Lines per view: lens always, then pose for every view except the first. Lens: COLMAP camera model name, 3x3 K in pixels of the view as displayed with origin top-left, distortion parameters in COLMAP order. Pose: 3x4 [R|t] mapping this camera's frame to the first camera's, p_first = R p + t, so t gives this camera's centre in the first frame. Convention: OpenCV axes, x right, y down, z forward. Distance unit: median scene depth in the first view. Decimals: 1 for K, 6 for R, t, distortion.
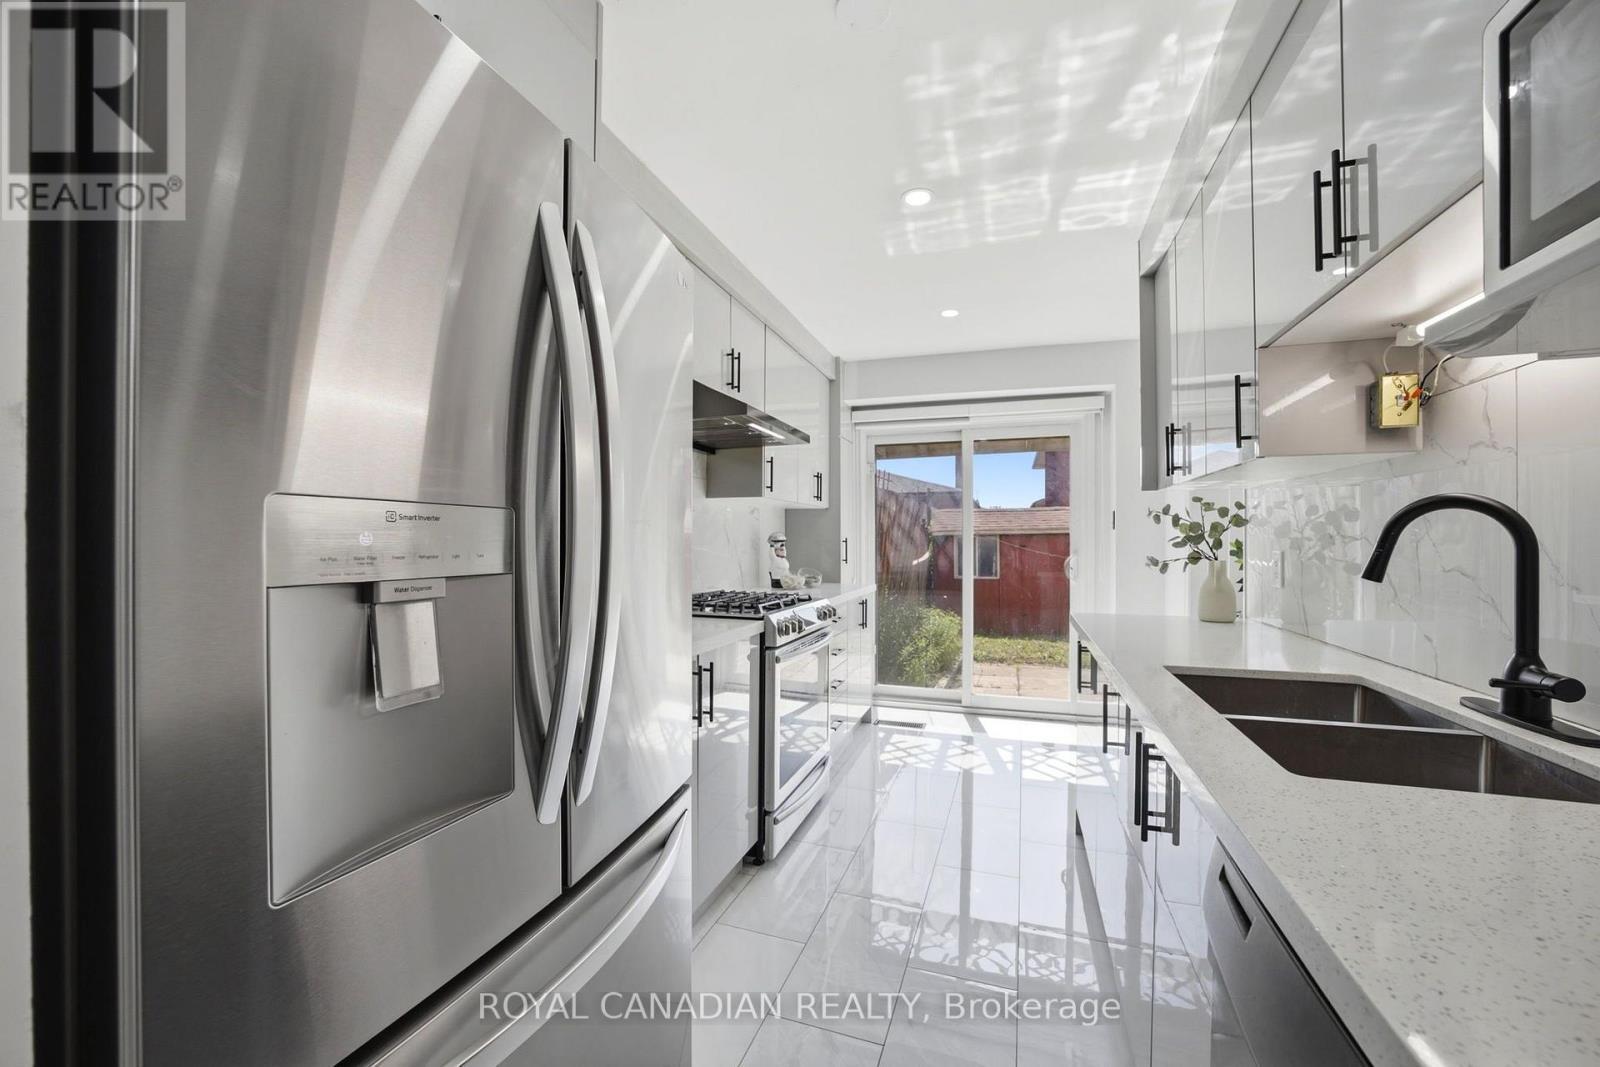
lens RADIAL K [[633.8, 0, 800.6], [0, 633.8, 540.4], [0, 0, 1]] dist [0.000360, 0.000004]
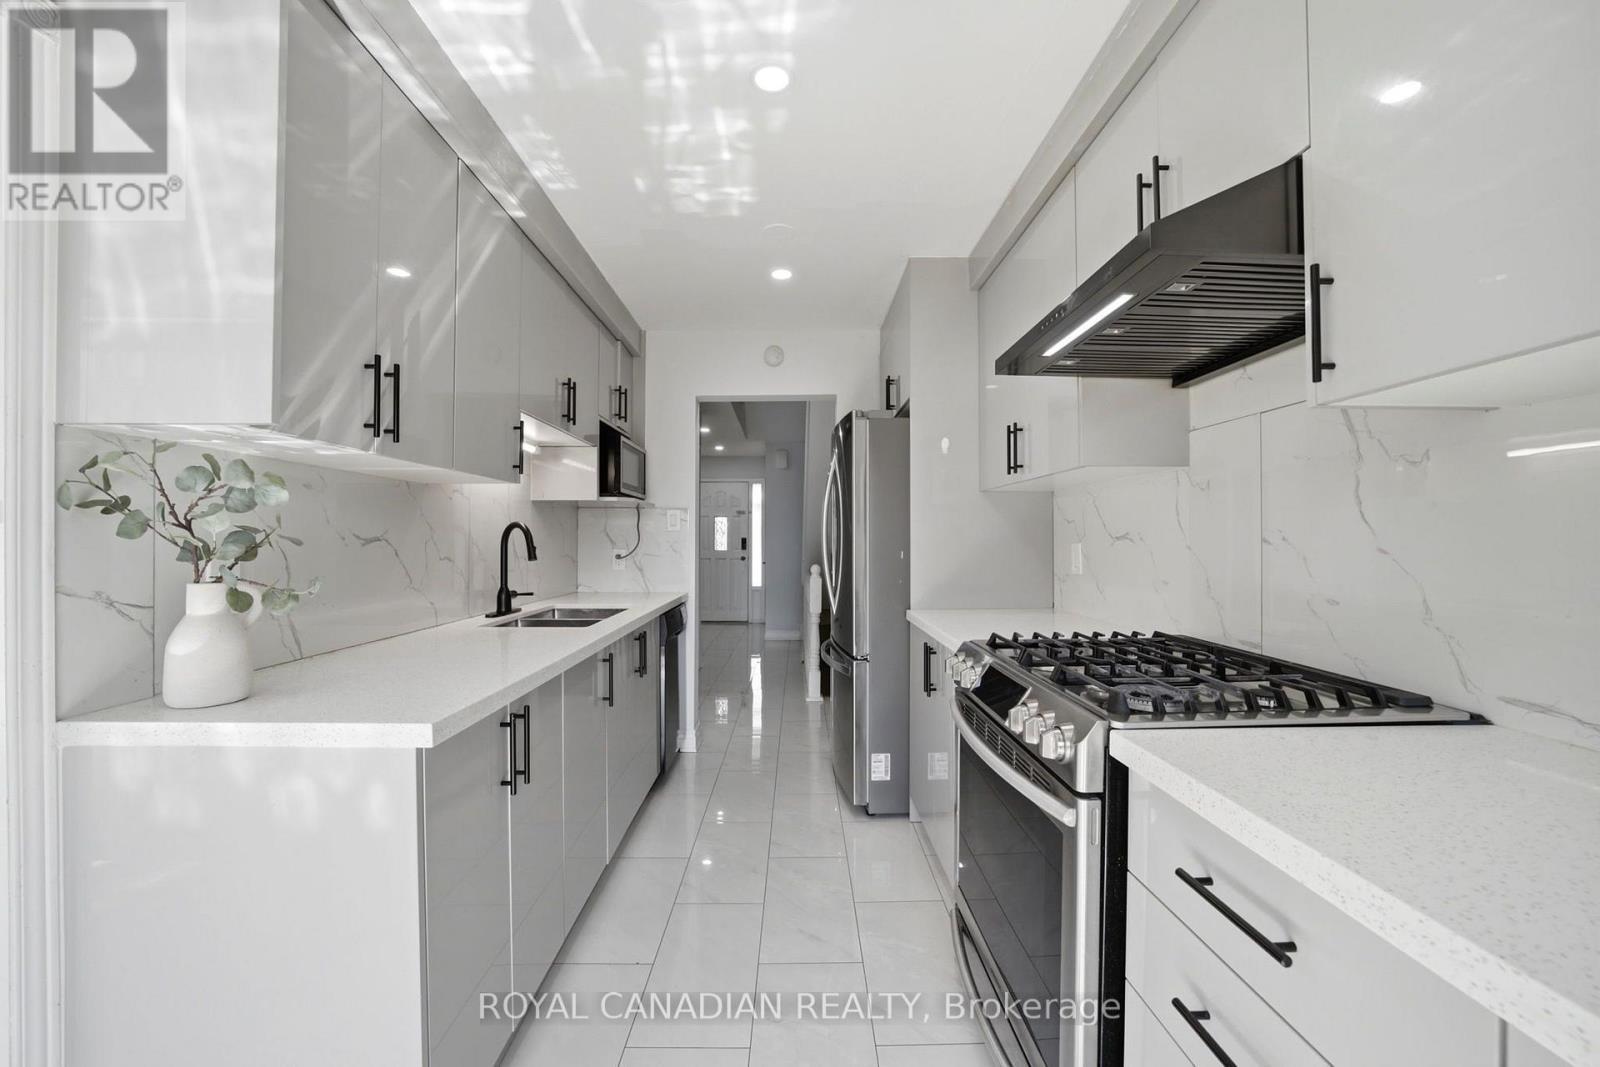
lens RADIAL K [[633.8, 0, 800.6], [0, 633.8, 540.4], [0, 0, 1]] dist [0.000360, 0.000004]
pose [[-0.936792, -0.003040, -0.349872, 0.387868], [-0.001154, 0.999984, -0.005599, 0.004277], [0.349884, -0.004841, -0.936781, 1.623027]]
